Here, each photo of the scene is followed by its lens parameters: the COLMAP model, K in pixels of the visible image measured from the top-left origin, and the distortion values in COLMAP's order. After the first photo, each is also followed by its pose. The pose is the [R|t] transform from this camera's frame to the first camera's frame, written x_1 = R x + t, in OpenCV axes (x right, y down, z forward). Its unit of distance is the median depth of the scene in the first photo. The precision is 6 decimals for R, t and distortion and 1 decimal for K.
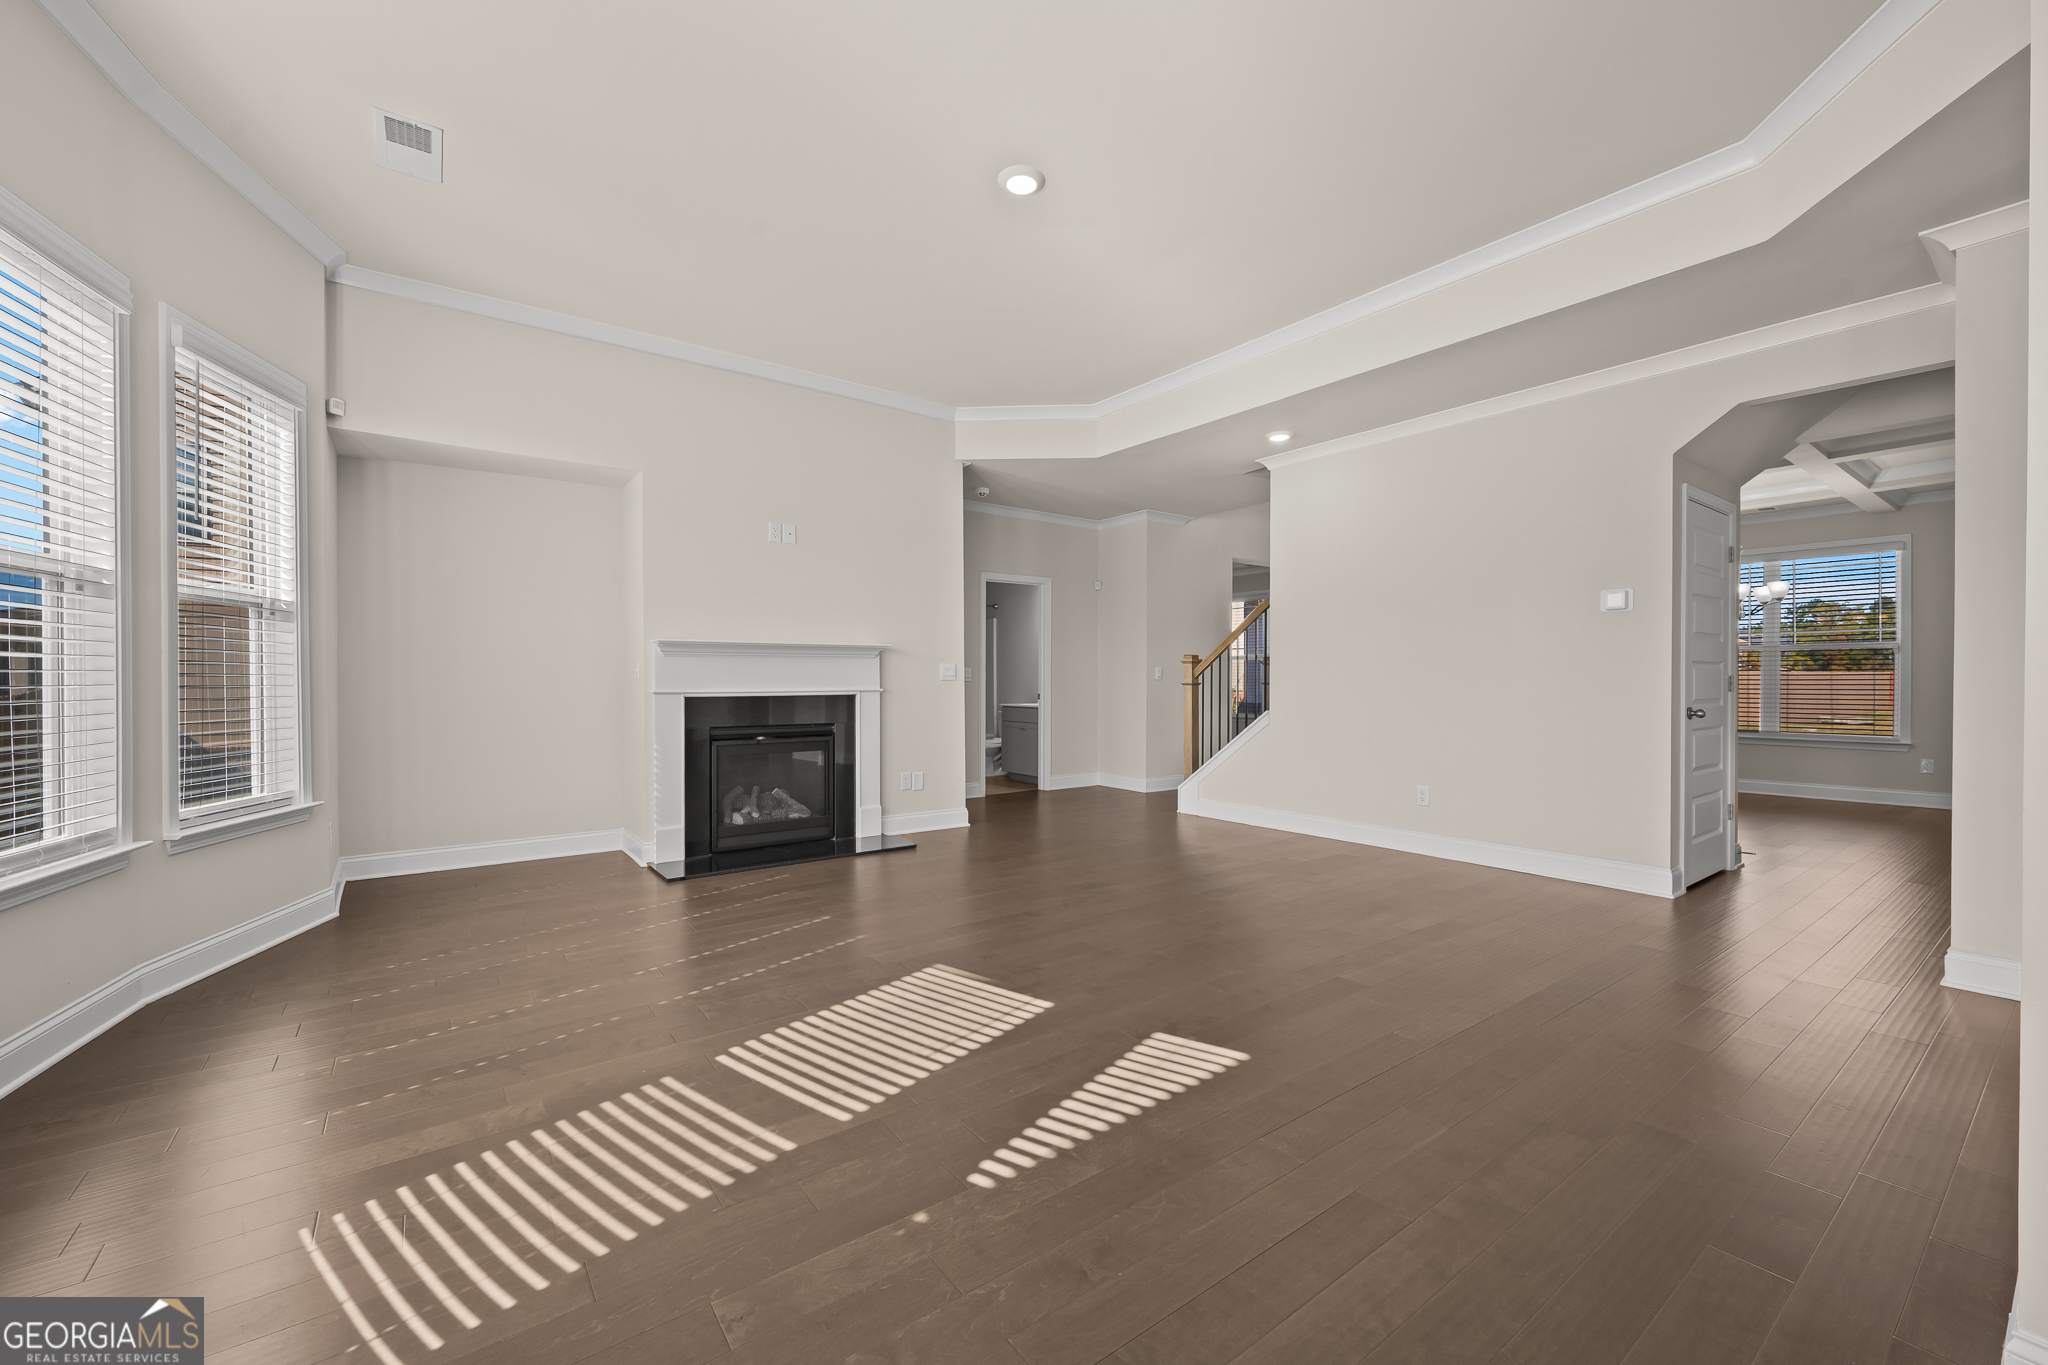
lens RADIAL K [[825.1, 0, 1036.1], [0, 825.1, 682.3], [0, 0, 1]] dist [-0.002049, 0.000130]
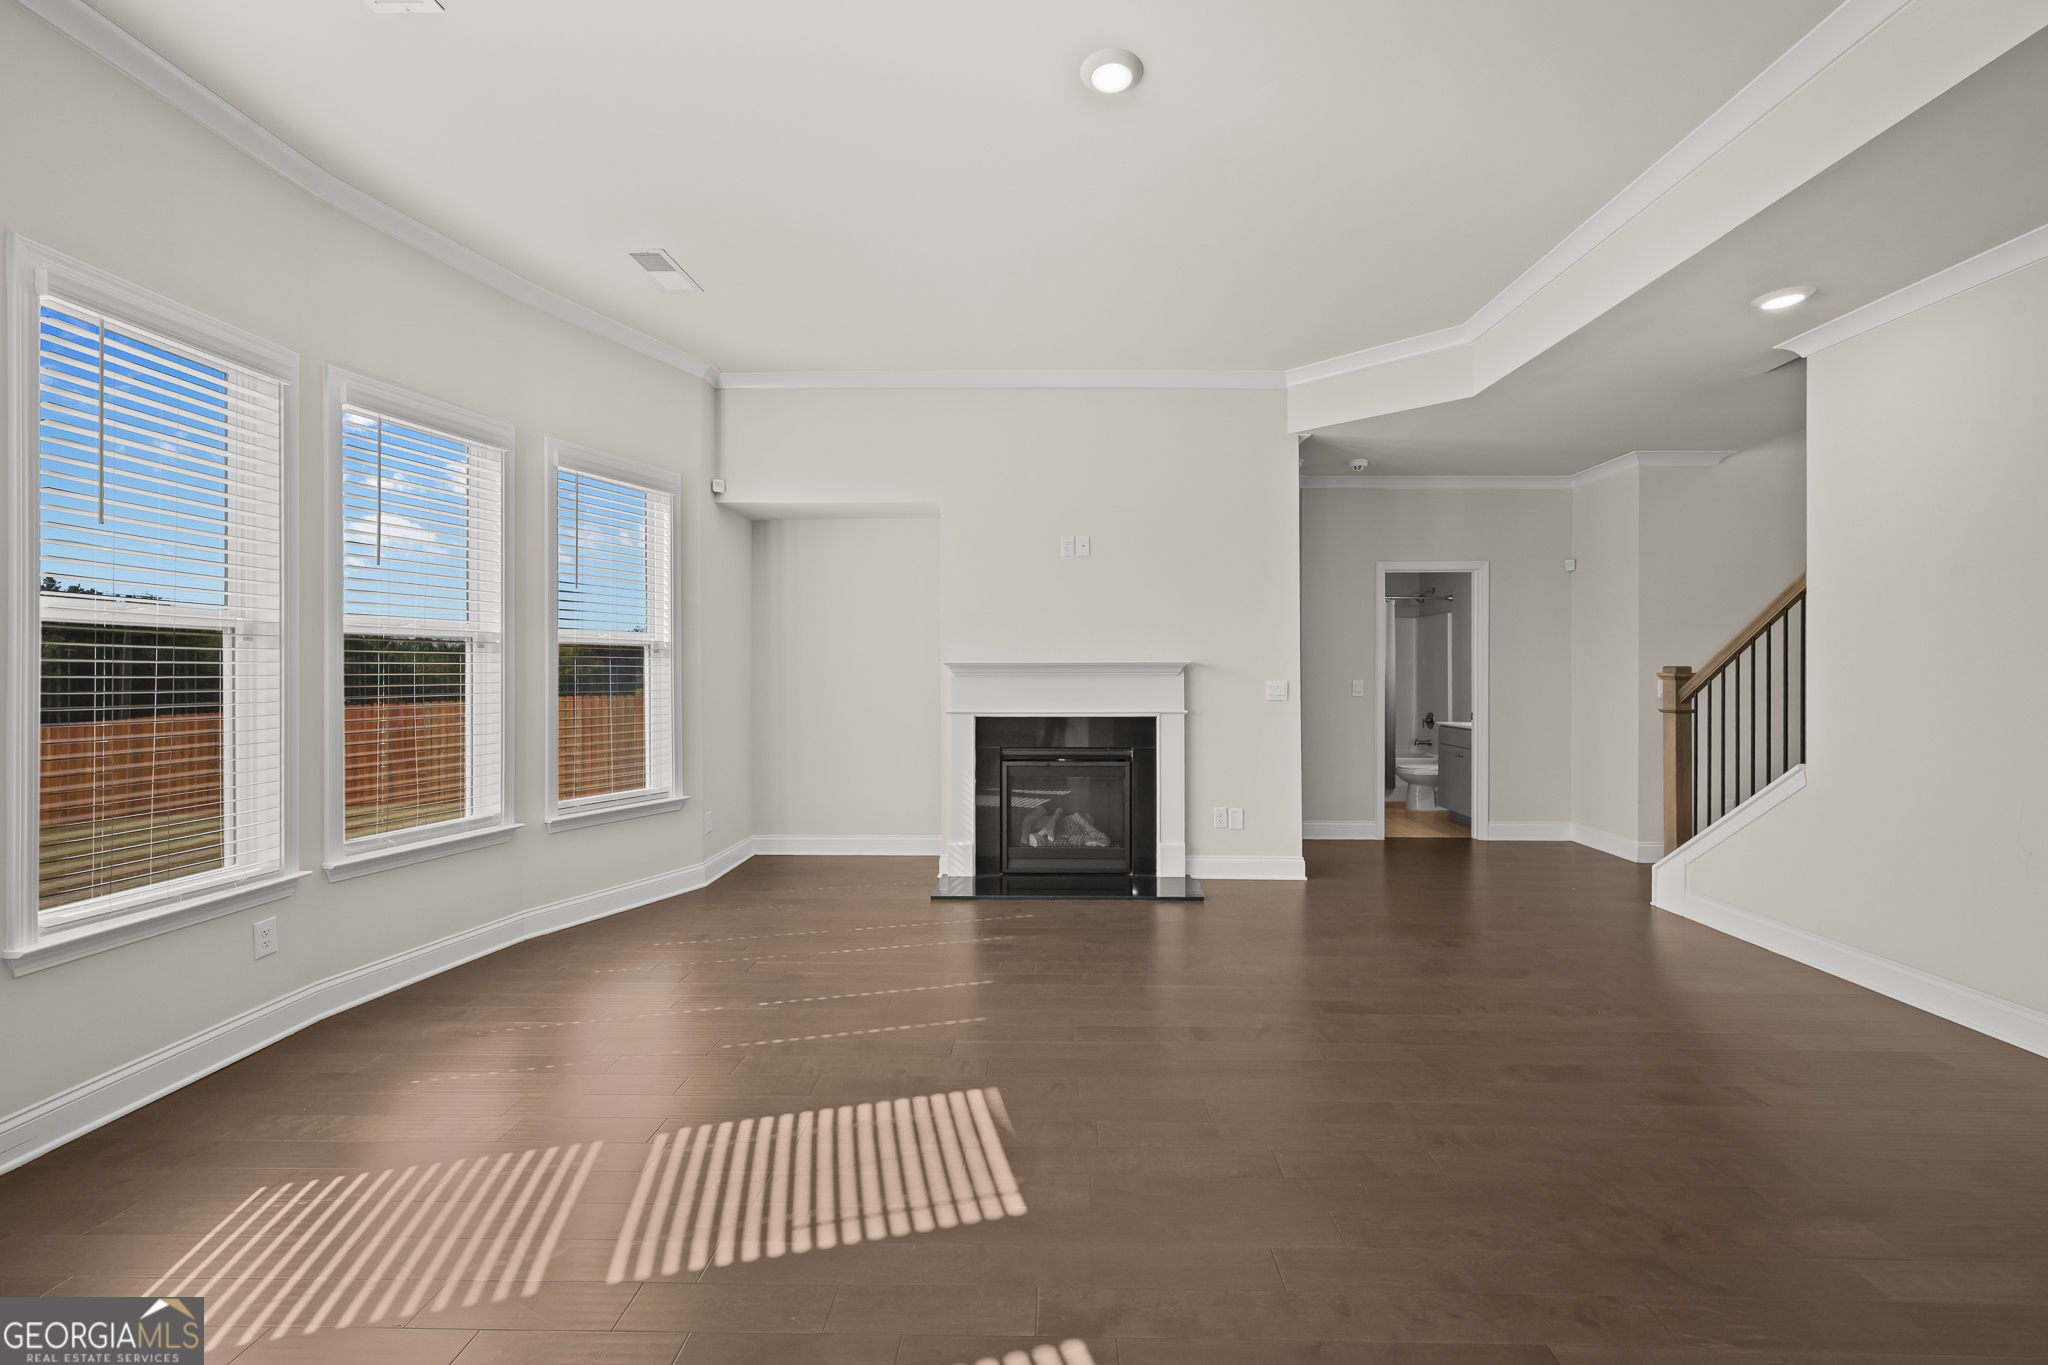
lens RADIAL K [[825.1, 0, 1024.0], [0, 825.1, 668.8], [0, 0, 1]] dist [-0.002049, 0.000130]
pose [[0.786274, -0.002534, -0.617873, 0.222836], [-0.002256, 0.999973, -0.006971, -0.030523], [0.617874, 0.006875, 0.786247, 0.204834]]
